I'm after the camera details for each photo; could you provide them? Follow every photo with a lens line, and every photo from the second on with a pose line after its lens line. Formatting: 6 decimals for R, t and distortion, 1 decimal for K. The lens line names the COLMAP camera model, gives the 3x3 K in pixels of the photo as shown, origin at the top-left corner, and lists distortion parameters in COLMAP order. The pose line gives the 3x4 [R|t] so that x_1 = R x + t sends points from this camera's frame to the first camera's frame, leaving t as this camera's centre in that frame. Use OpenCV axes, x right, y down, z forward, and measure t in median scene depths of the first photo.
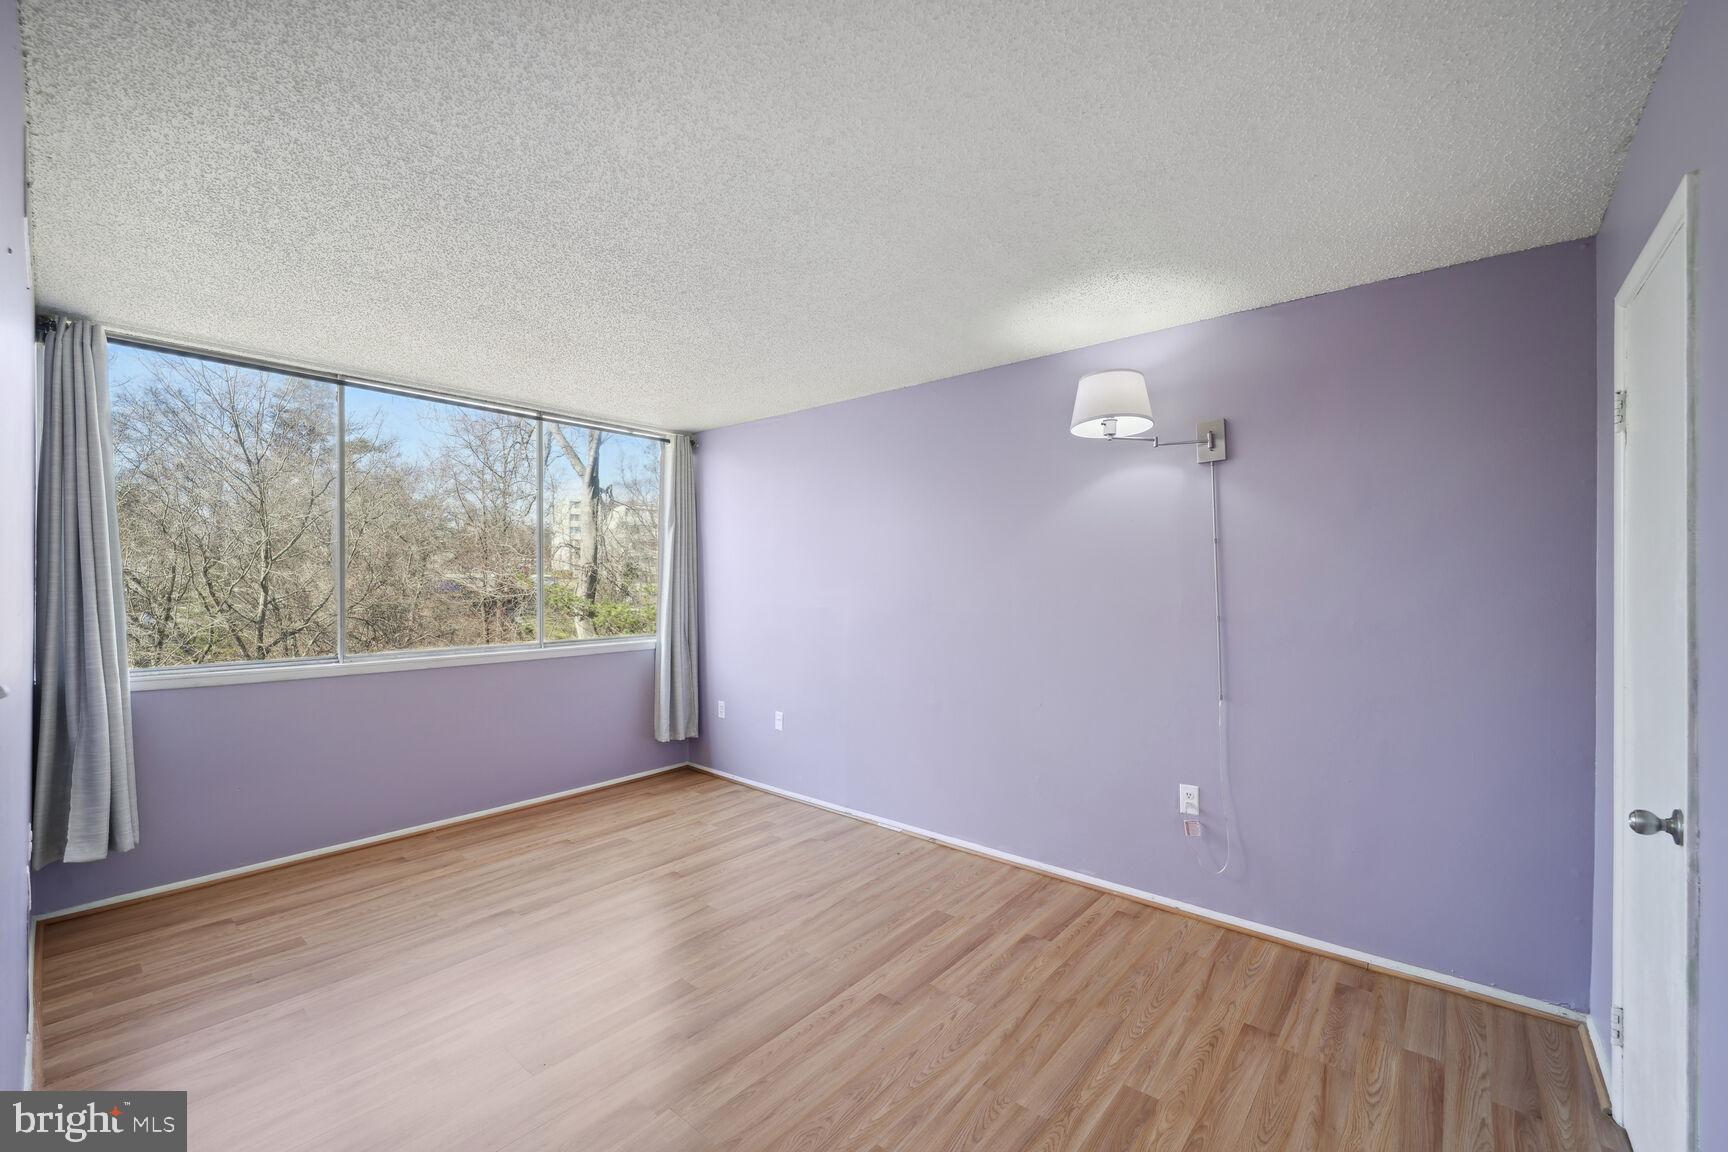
lens RADIAL K [[720.5, 0, 867.9], [0, 720.5, 570.5], [0, 0, 1]] dist [-0.023836, -0.000008]
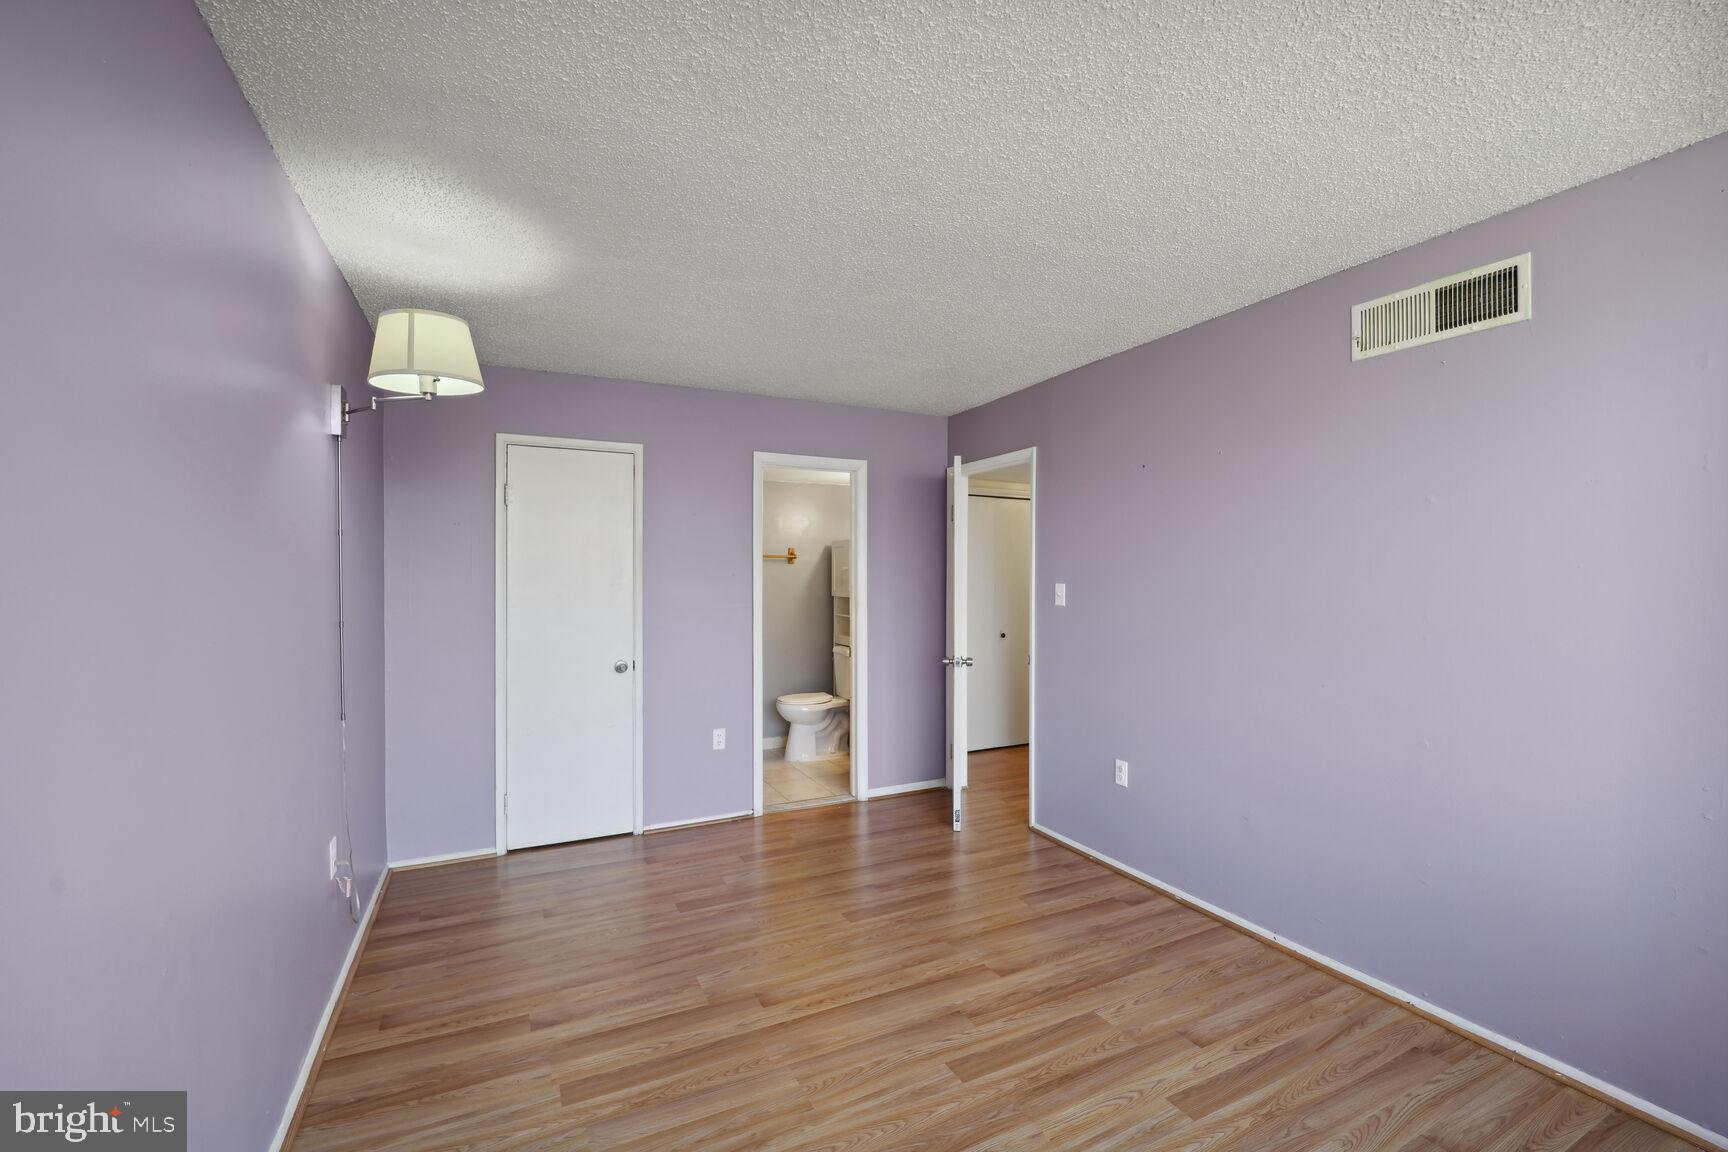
lens RADIAL K [[725.6, 0, 864.0], [0, 725.6, 576.0], [0, 0, 1]] dist [0.000653, 0.000062]
pose [[-0.918888, 0.002330, 0.394512, -0.494294], [-0.005395, 0.999815, -0.018472, 0.026907], [-0.394482, -0.019102, -0.918705, 1.851231]]
